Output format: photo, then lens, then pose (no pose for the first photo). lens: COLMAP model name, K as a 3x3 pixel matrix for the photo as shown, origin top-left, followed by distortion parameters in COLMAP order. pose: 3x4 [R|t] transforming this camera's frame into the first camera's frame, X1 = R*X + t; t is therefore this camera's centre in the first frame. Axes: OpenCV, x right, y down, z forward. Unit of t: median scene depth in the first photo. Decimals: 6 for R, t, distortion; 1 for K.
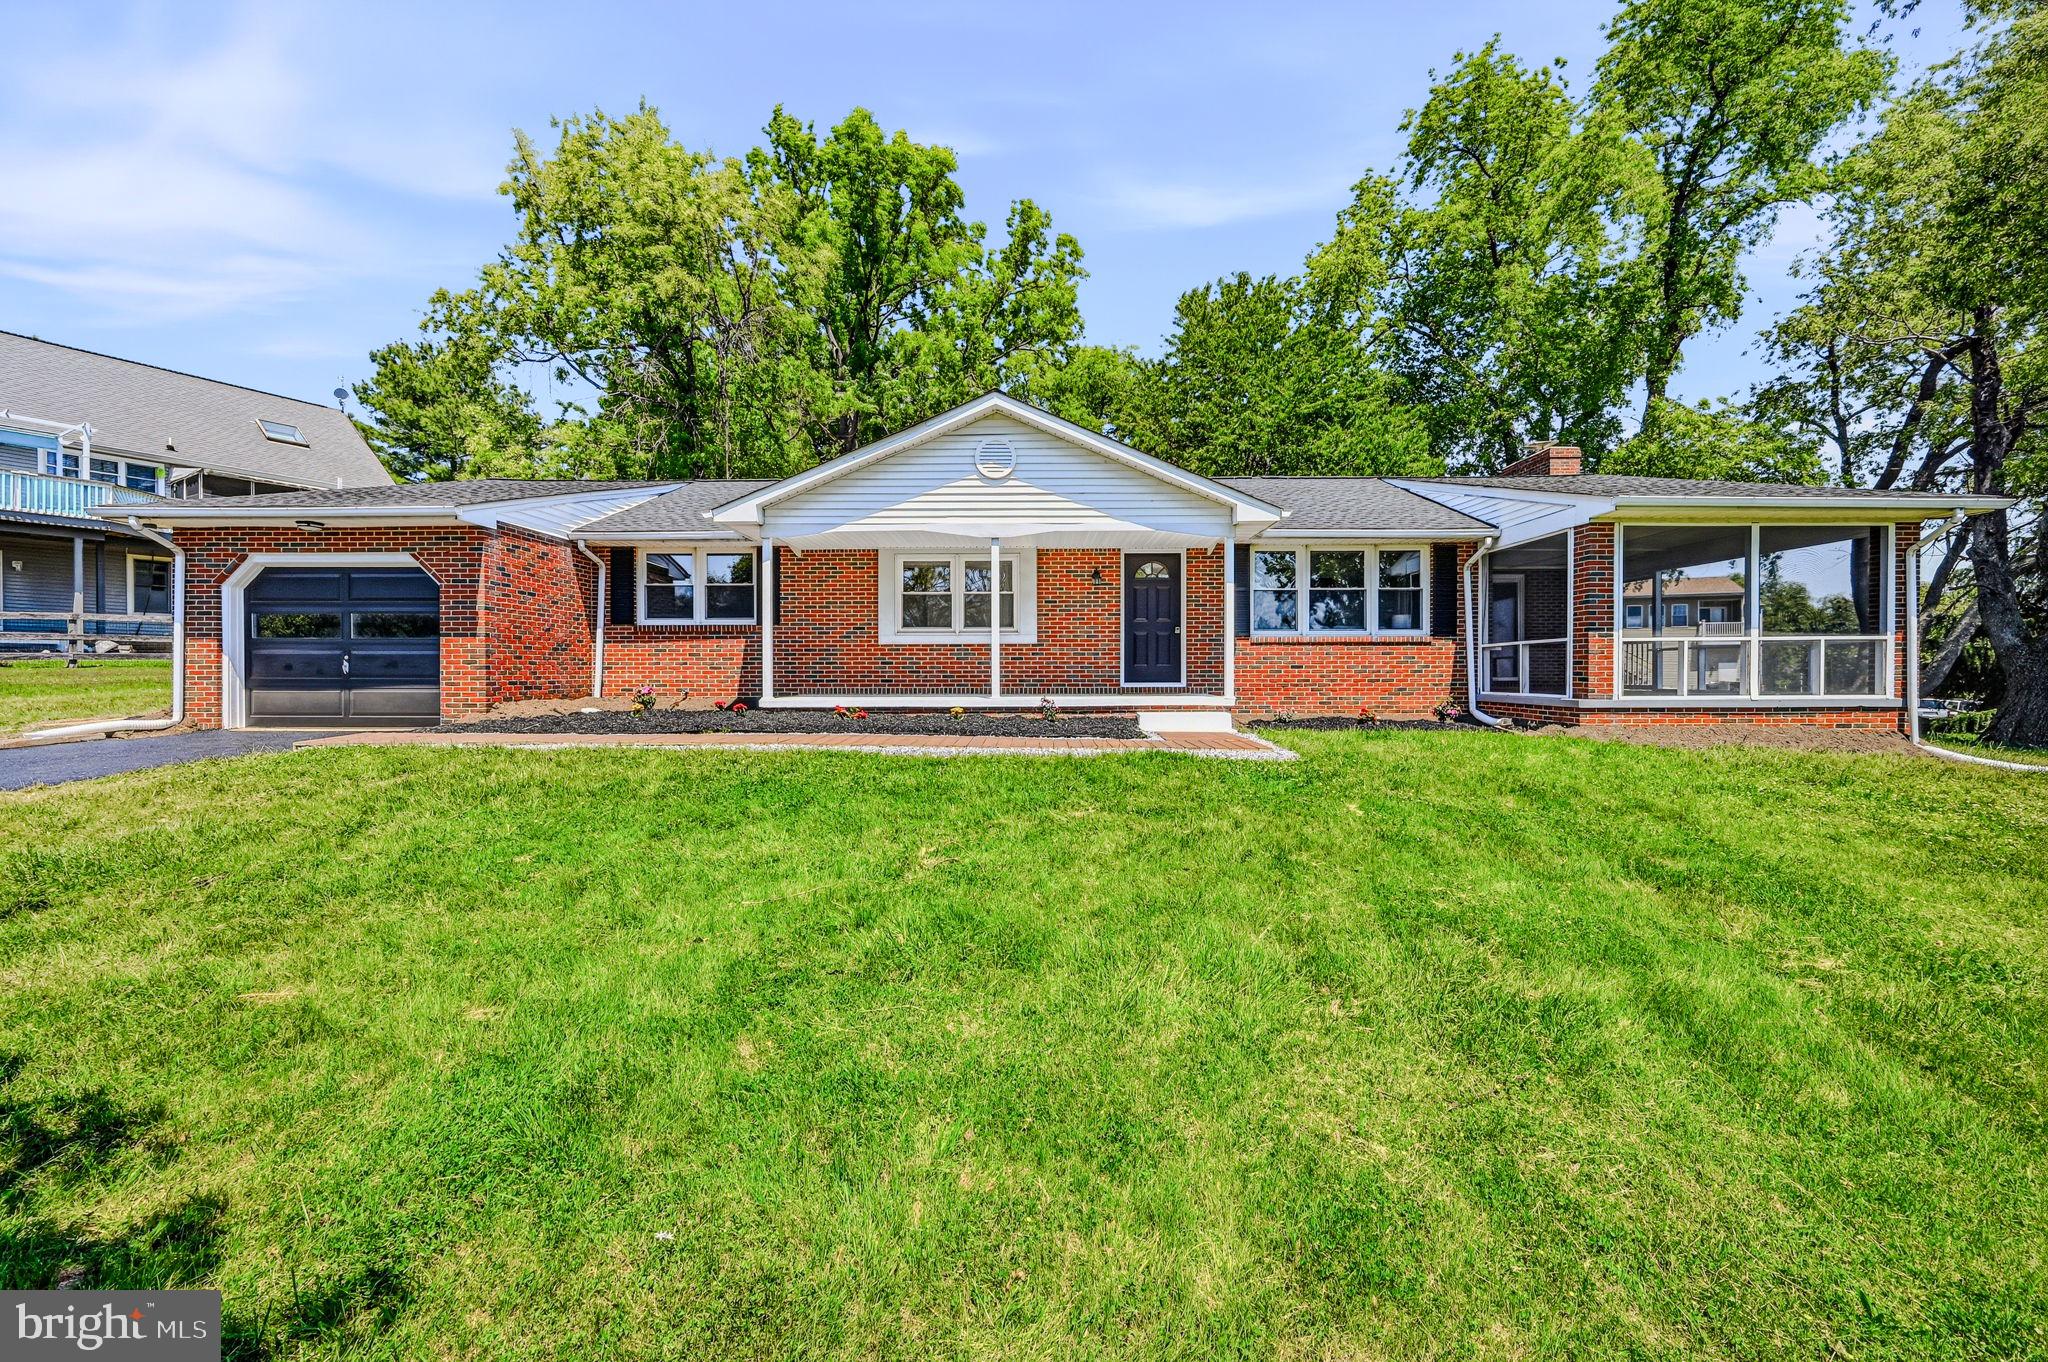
lens RADIAL K [[809.1, 0, 1023.2], [0, 809.1, 678.7], [0, 0, 1]] dist [0.000190, 0.000092]
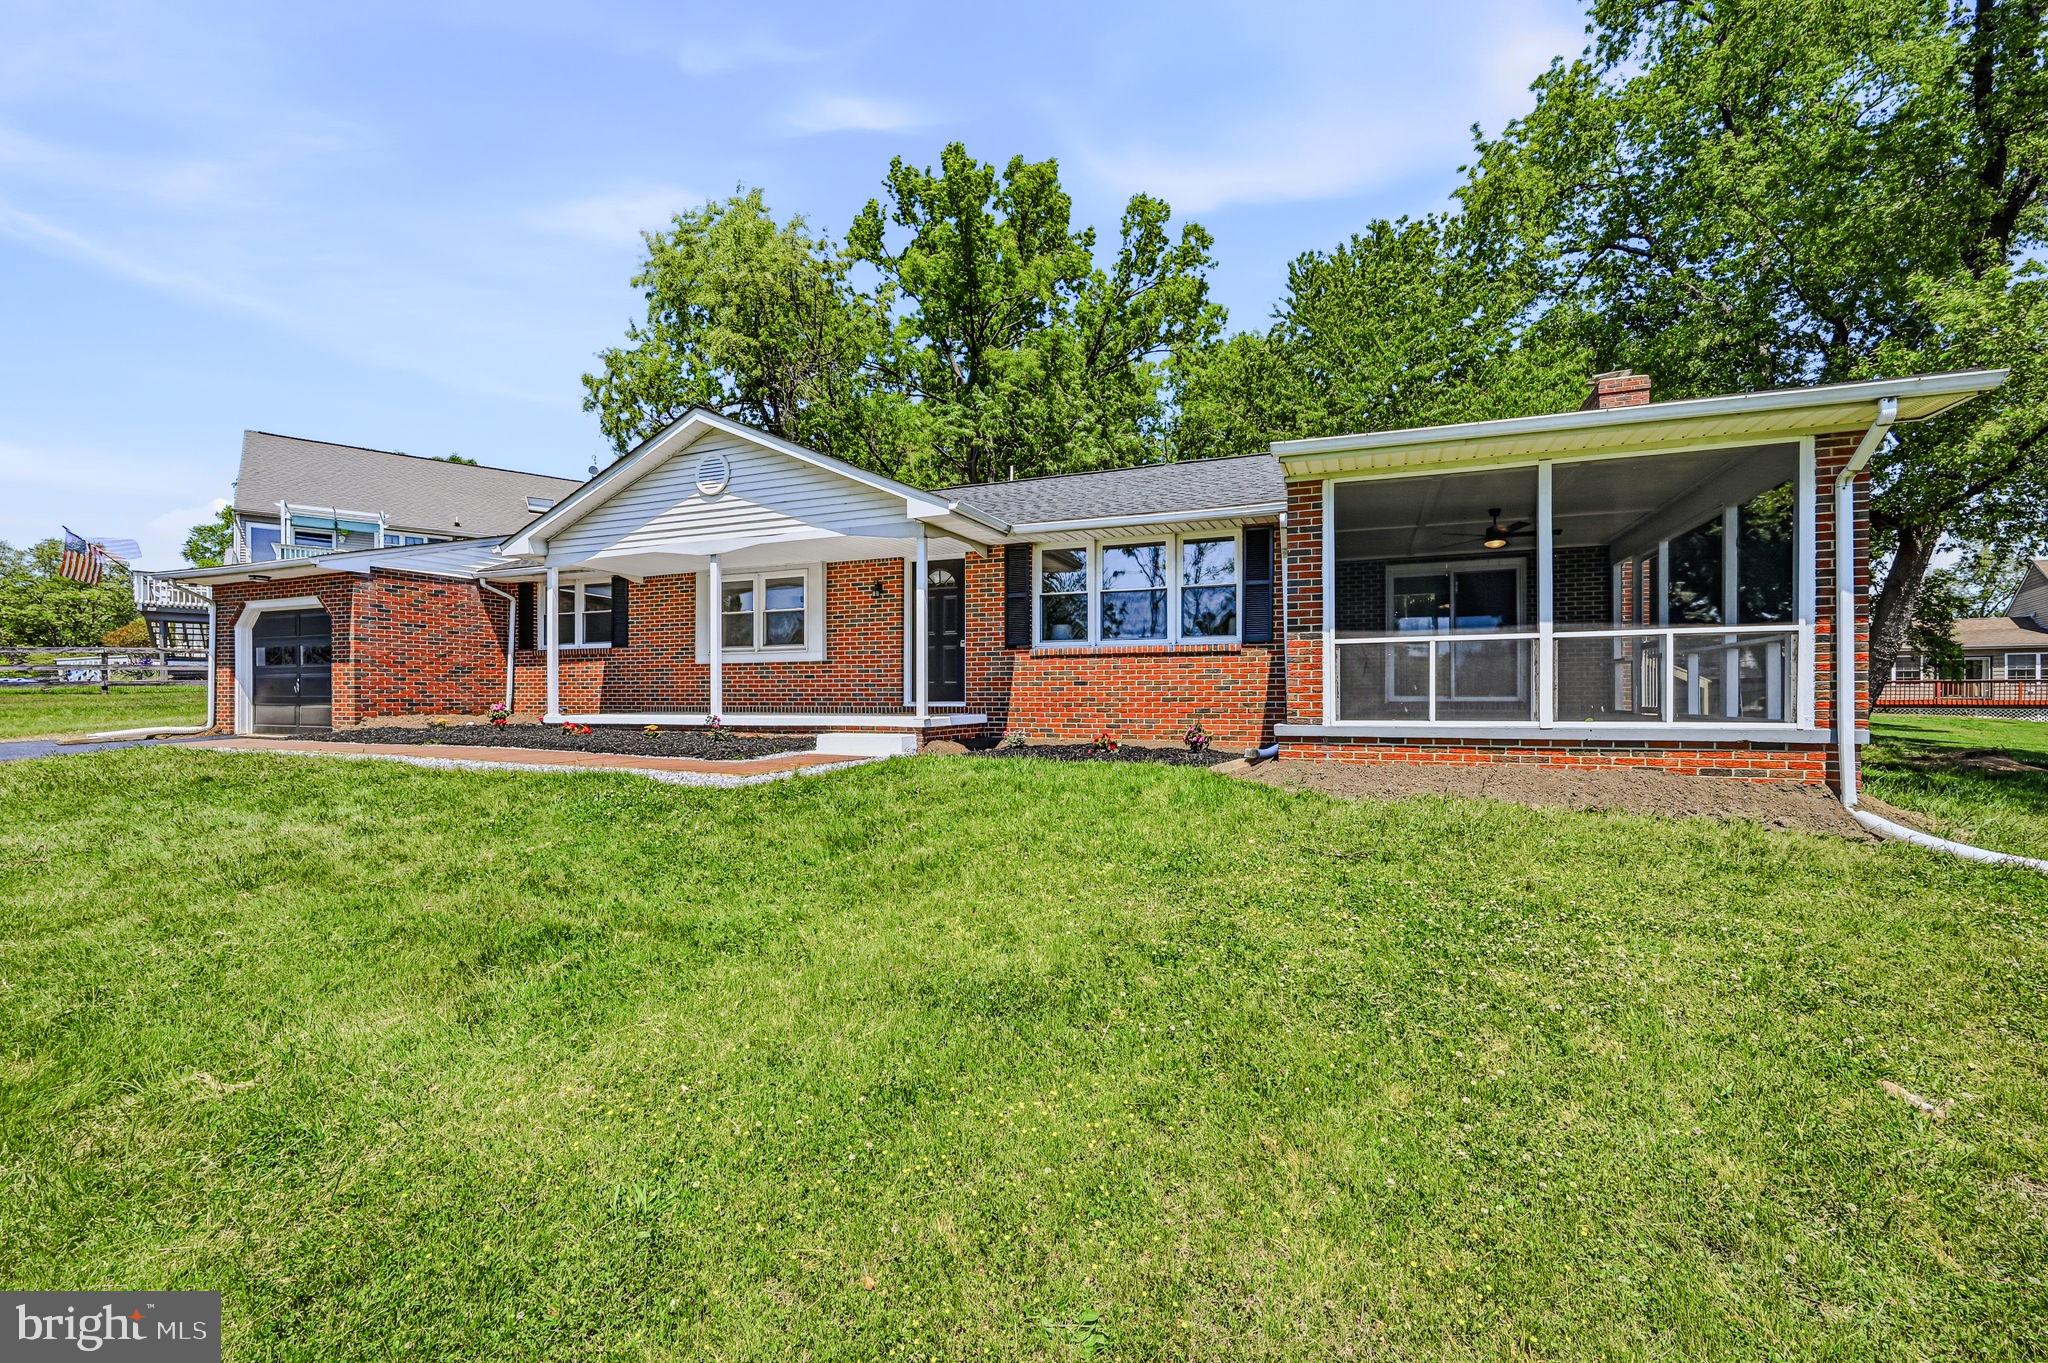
lens RADIAL K [[809.1, 0, 1033.8], [0, 809.1, 701.3], [0, 0, 1]] dist [0.000190, 0.000092]
pose [[0.933916, 0.001794, -0.357488, 0.656296], [-0.001796, 0.999998, 0.000327, 0.004158], [0.357488, 0.000337, 0.933918, 0.205312]]
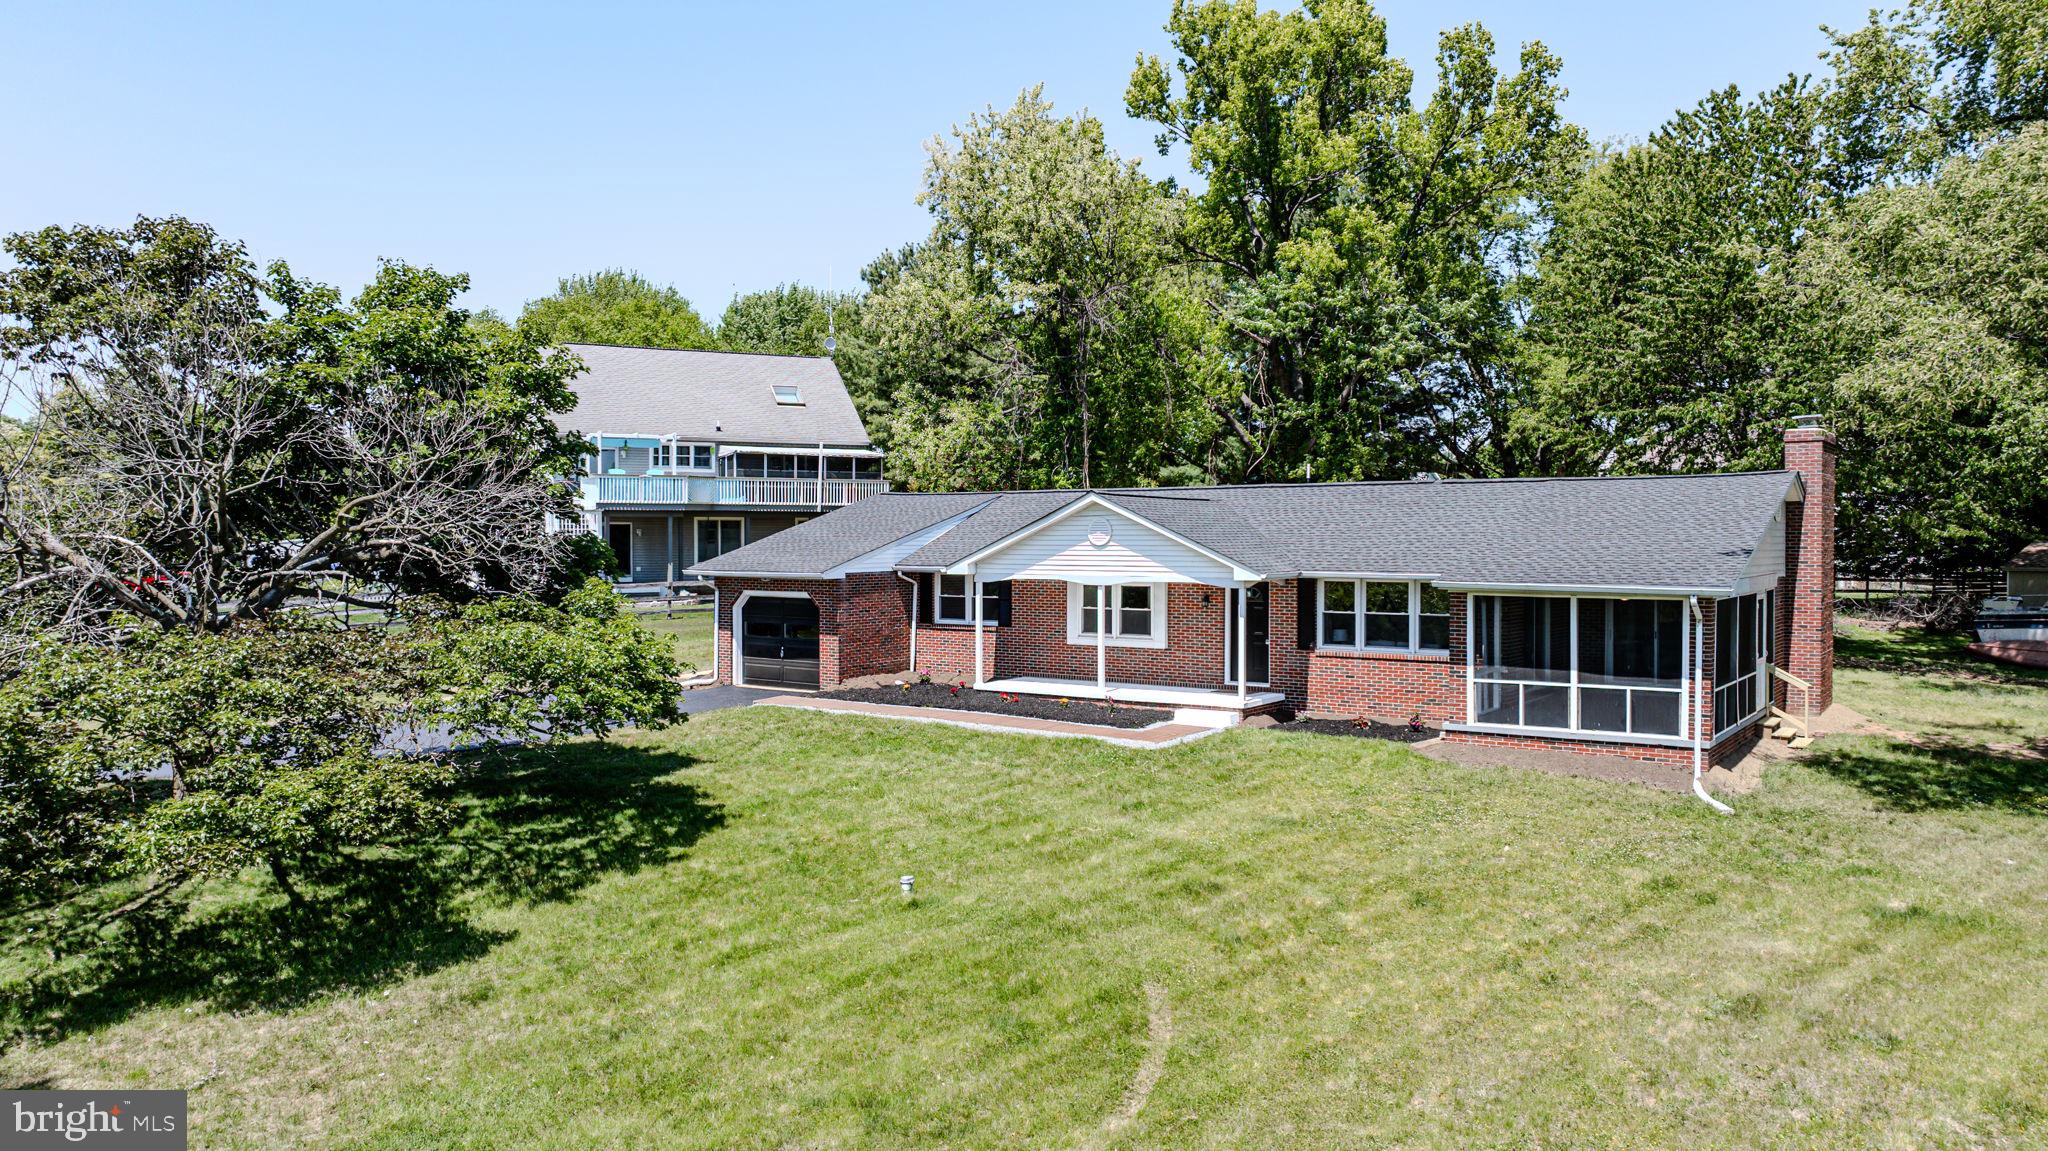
lens RADIAL K [[1435.0, 0, 1027.3], [0, 1435.0, 565.0], [0, 0, 1]] dist [-0.035199, 0.030076]
pose [[0.822082, 0.009952, -0.569282, 1.295500], [-0.000585, 0.999861, 0.016633, -0.243190], [0.569369, -0.013341, 0.821974, -1.187183]]
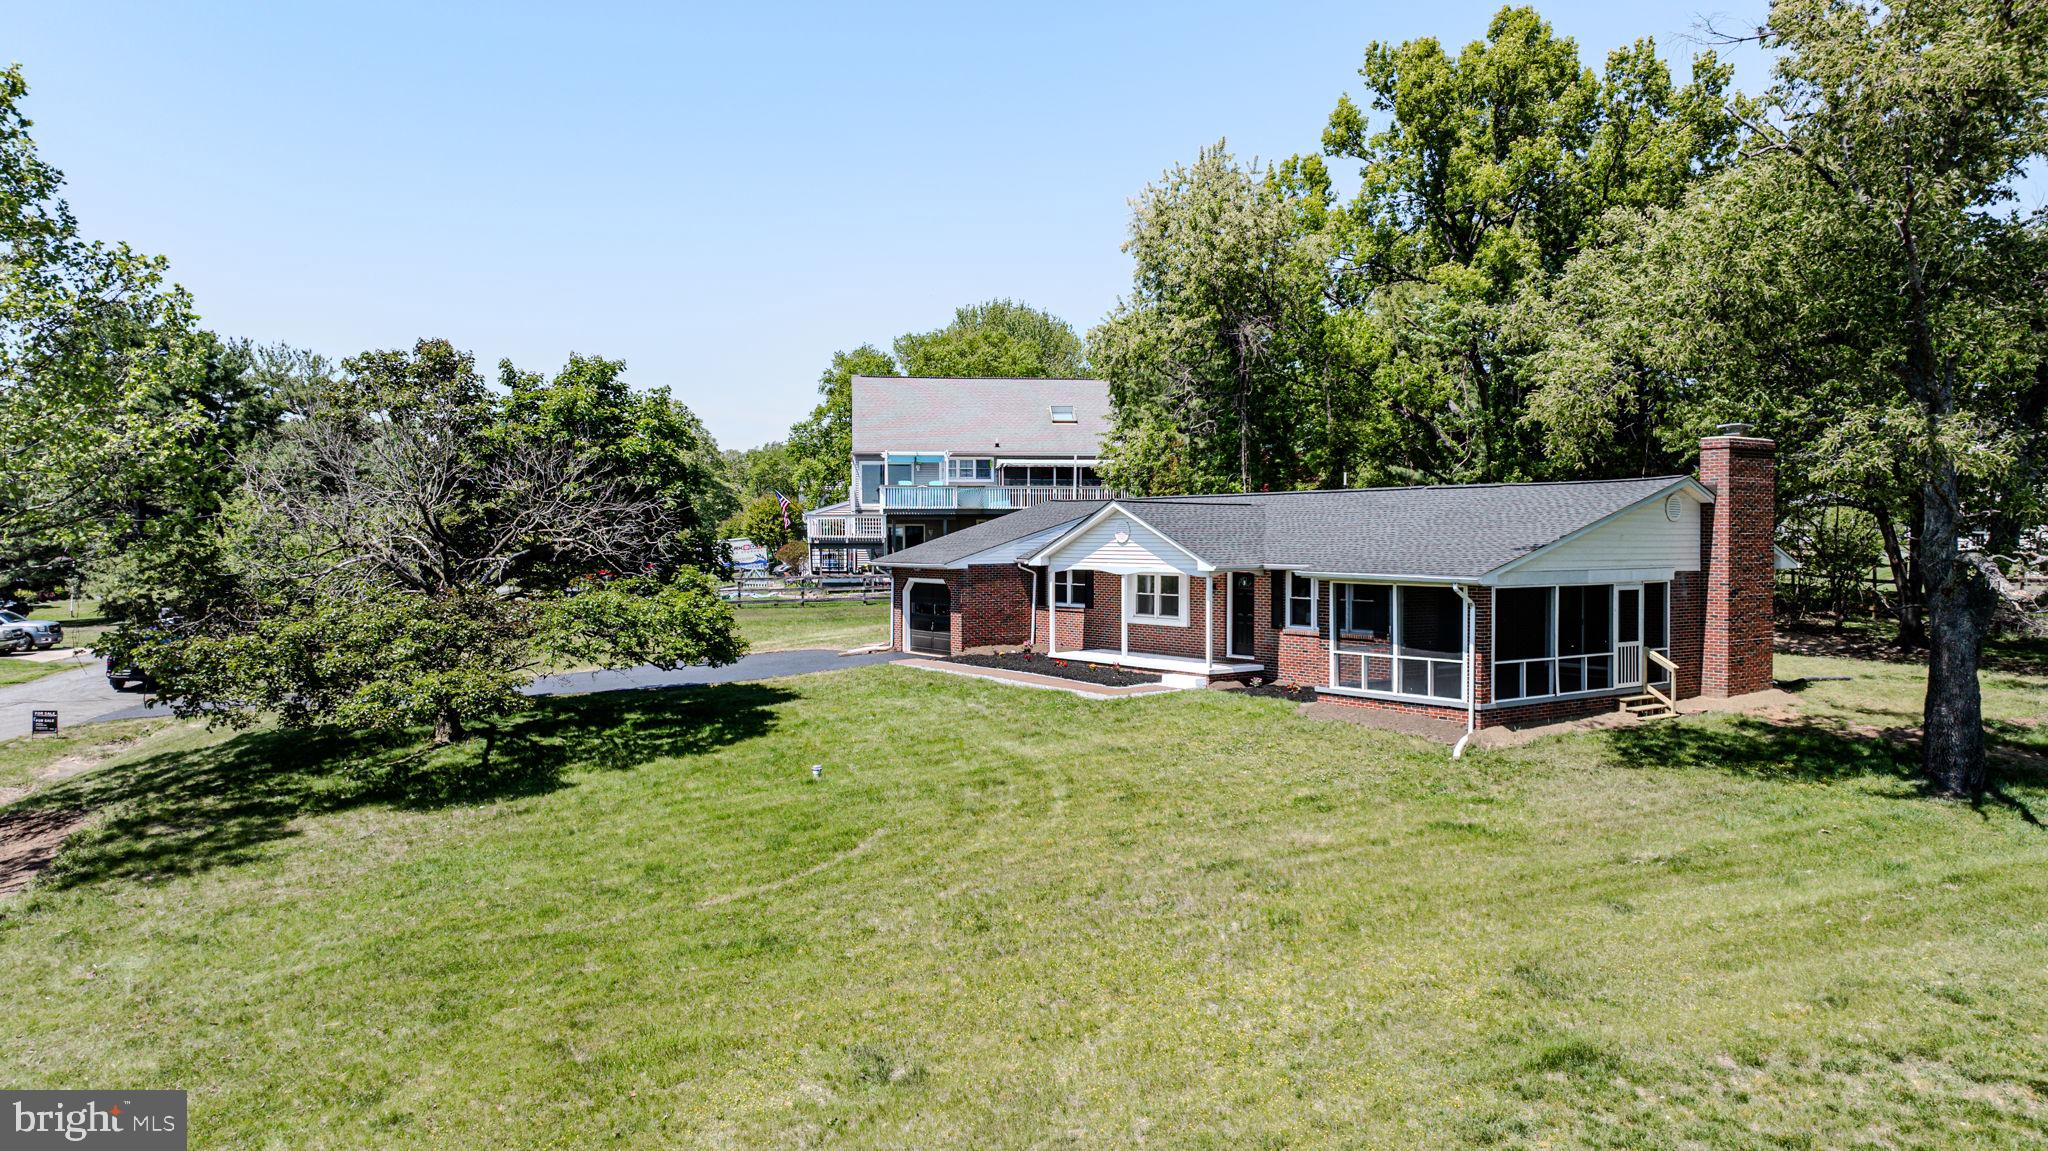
lens RADIAL K [[1435.0, 0, 1030.5], [0, 1435.0, 573.4], [0, 0, 1]] dist [-0.035199, 0.030076]
pose [[0.585687, 0.018763, -0.810320, 2.398132], [-0.000487, 0.999740, 0.022797, -0.240056], [0.810537, -0.012958, 0.585544, -1.051500]]
